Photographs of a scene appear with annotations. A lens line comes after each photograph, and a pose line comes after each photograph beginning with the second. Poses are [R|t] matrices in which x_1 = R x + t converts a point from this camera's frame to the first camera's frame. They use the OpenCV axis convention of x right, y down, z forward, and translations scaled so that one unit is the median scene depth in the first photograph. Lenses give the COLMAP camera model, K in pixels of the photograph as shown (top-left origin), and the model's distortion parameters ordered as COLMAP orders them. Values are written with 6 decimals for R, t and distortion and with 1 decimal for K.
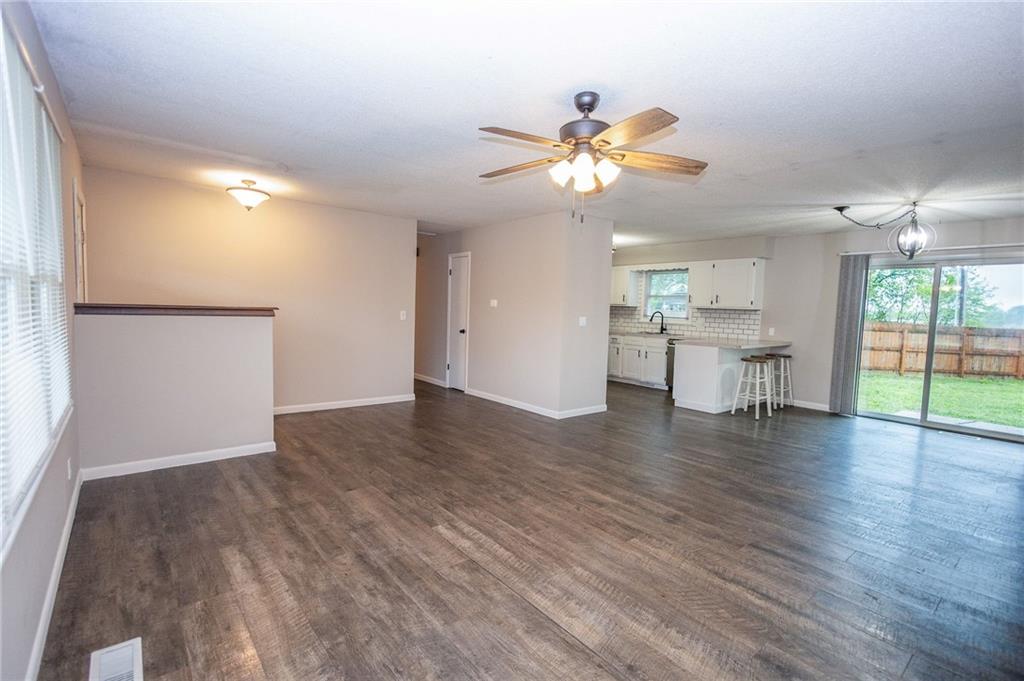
lens RADIAL K [[468.3, 0, 511.2], [0, 468.3, 341.2], [0, 0, 1]] dist [0.008202, -0.003024]
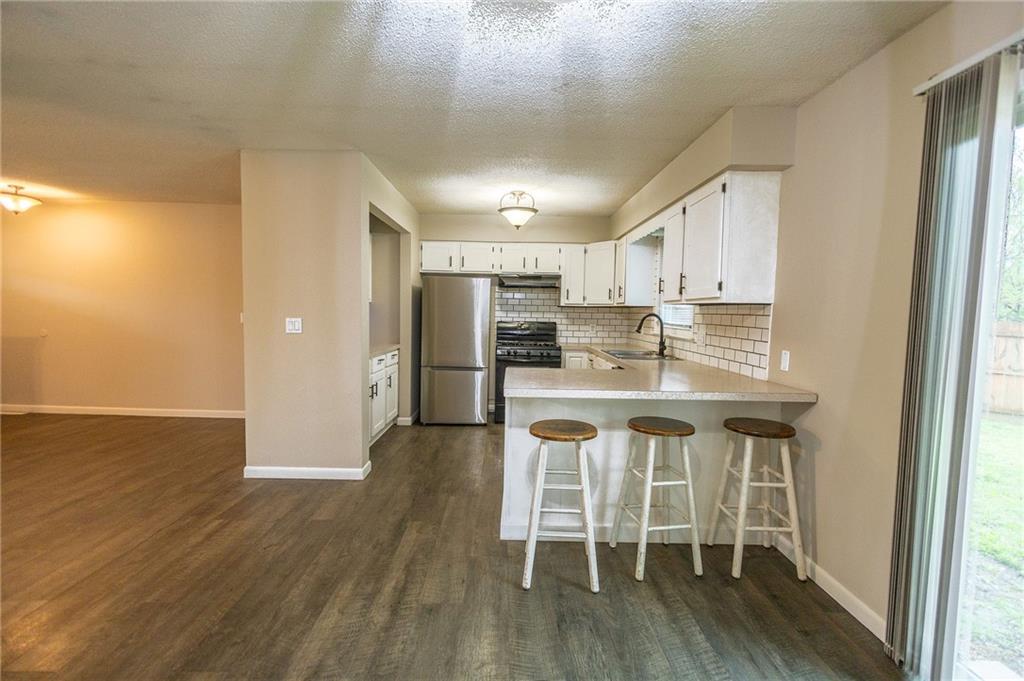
lens RADIAL K [[468.3, 0, 512.4], [0, 468.3, 341.0], [0, 0, 1]] dist [0.008202, -0.003024]
pose [[0.780130, 0.026814, -0.625043, 0.964568], [-0.043725, 0.998975, -0.011719, -0.034613], [0.624088, 0.036472, 0.780503, 0.893598]]
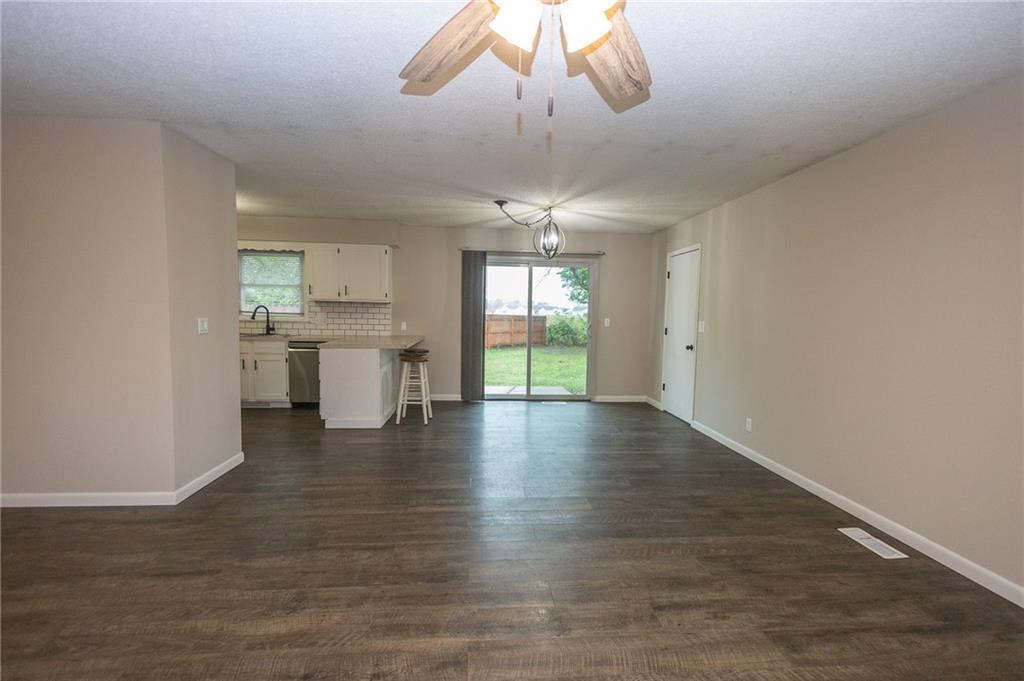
lens RADIAL K [[468.3, 0, 514.5], [0, 468.3, 340.8], [0, 0, 1]] dist [0.008202, -0.003024]
pose [[0.572628, -0.074258, 0.816445, -0.135525], [0.059068, 0.997038, 0.049256, -0.037056], [-0.817685, 0.020020, 0.575318, 0.434426]]
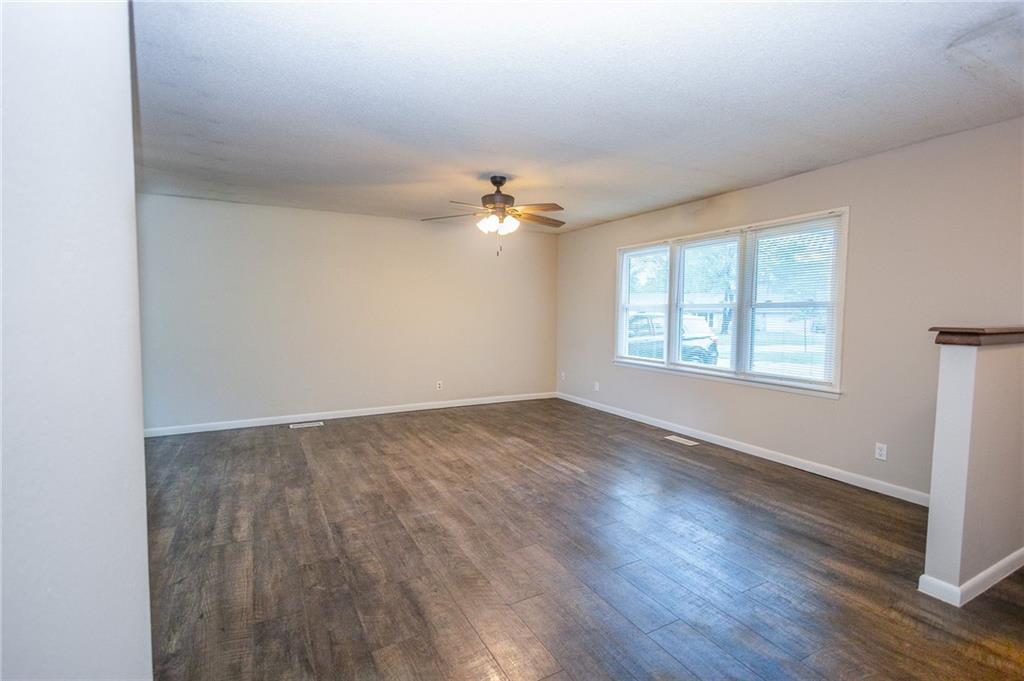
lens RADIAL K [[468.3, 0, 511.0], [0, 468.3, 337.4], [0, 0, 1]] dist [0.008202, -0.003024]
pose [[-0.979975, -0.047834, 0.193290, -0.117941], [-0.022721, 0.991239, 0.130111, -0.105502], [-0.197821, 0.123114, -0.972476, 1.432852]]
